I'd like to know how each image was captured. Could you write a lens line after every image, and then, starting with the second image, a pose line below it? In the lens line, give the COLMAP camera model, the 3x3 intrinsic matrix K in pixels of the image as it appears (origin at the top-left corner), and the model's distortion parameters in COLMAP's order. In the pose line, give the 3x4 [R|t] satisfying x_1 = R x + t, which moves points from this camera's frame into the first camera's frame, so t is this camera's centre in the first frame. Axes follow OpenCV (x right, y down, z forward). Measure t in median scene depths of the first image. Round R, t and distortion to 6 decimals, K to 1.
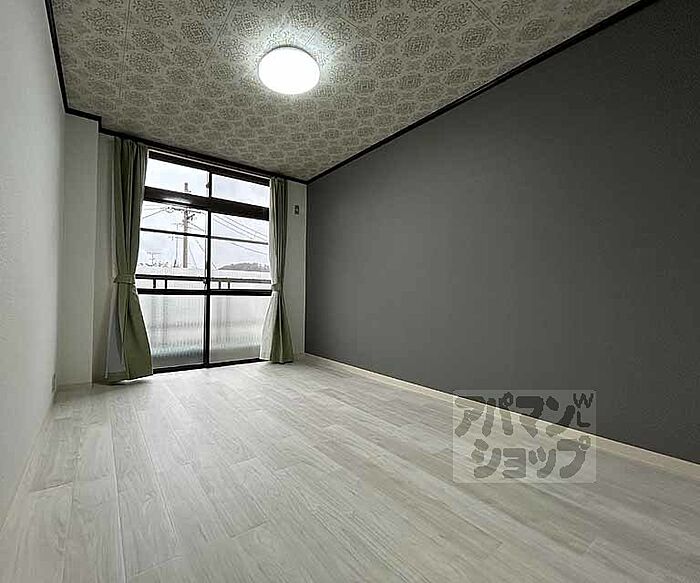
lens RADIAL K [[311.7, 0, 347.4], [0, 311.7, 292.2], [0, 0, 1]] dist [0.010748, -0.000545]
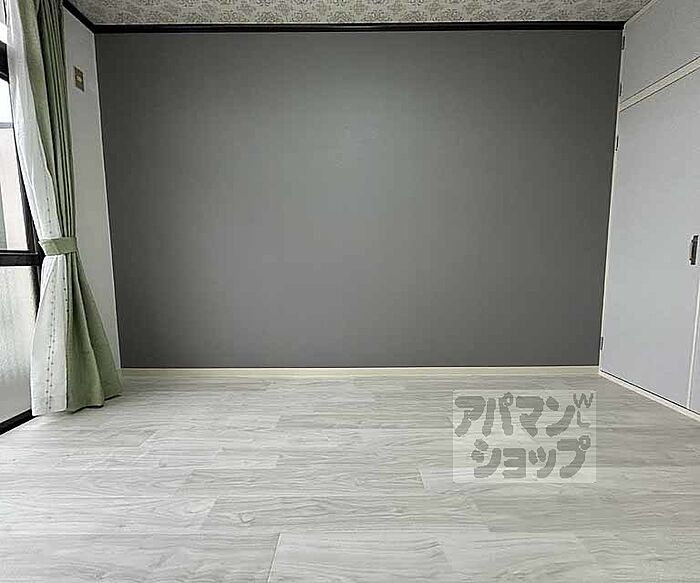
lens RADIAL K [[311.7, 0, 349.1], [0, 311.7, 280.3], [0, 0, 1]] dist [0.010748, -0.000545]
pose [[0.636352, -0.078982, 0.767345, -0.356353], [0.013061, 0.995705, 0.091656, -0.003241], [-0.771288, -0.048303, 0.634650, 0.461367]]
